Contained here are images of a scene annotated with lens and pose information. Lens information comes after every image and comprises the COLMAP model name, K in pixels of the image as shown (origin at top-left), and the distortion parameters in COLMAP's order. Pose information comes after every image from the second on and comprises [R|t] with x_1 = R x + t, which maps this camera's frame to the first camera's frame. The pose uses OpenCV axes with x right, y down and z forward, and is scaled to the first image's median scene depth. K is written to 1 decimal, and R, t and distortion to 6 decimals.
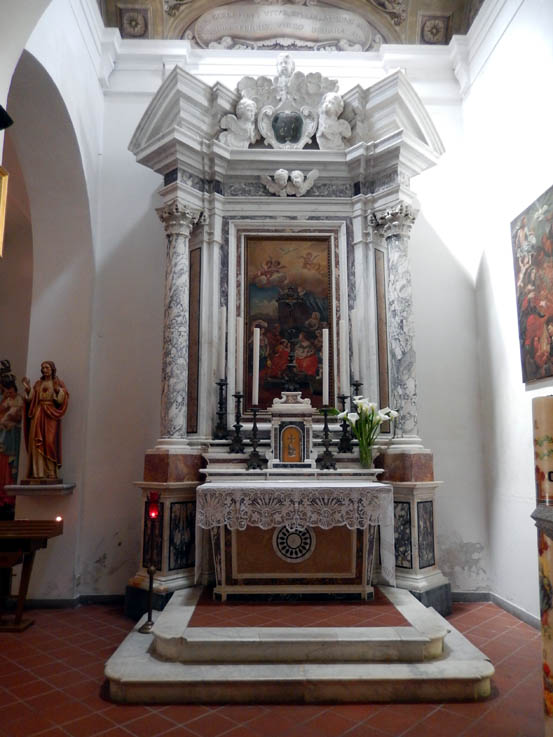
lens RADIAL K [[543.3, 0, 275.3], [0, 543.3, 368.3], [0, 0, 1]] dist [0.000554, -0.004449]
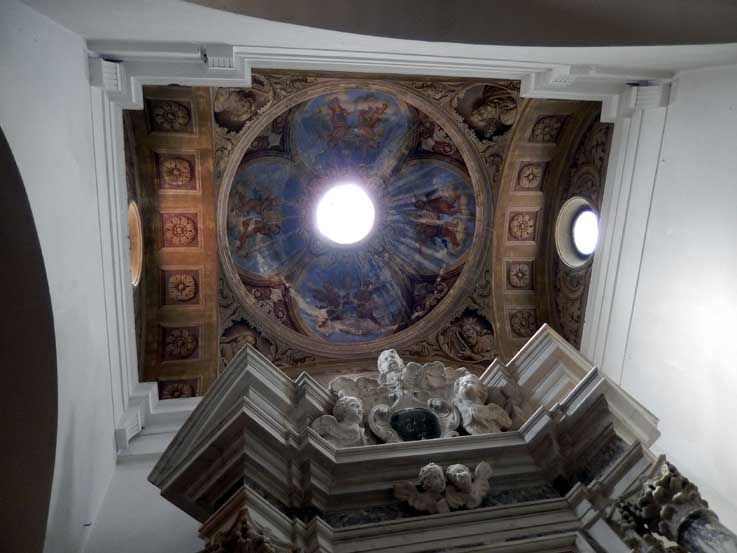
lens RADIAL K [[543.3, 0, 366.4], [0, 543.3, 276.2], [0, 0, 1]] dist [0.000554, -0.004449]
pose [[0.979839, -0.074522, 0.185370, -0.141120], [0.199629, 0.402281, -0.893486, 0.046209], [-0.007987, 0.912478, 0.409048, 0.585038]]
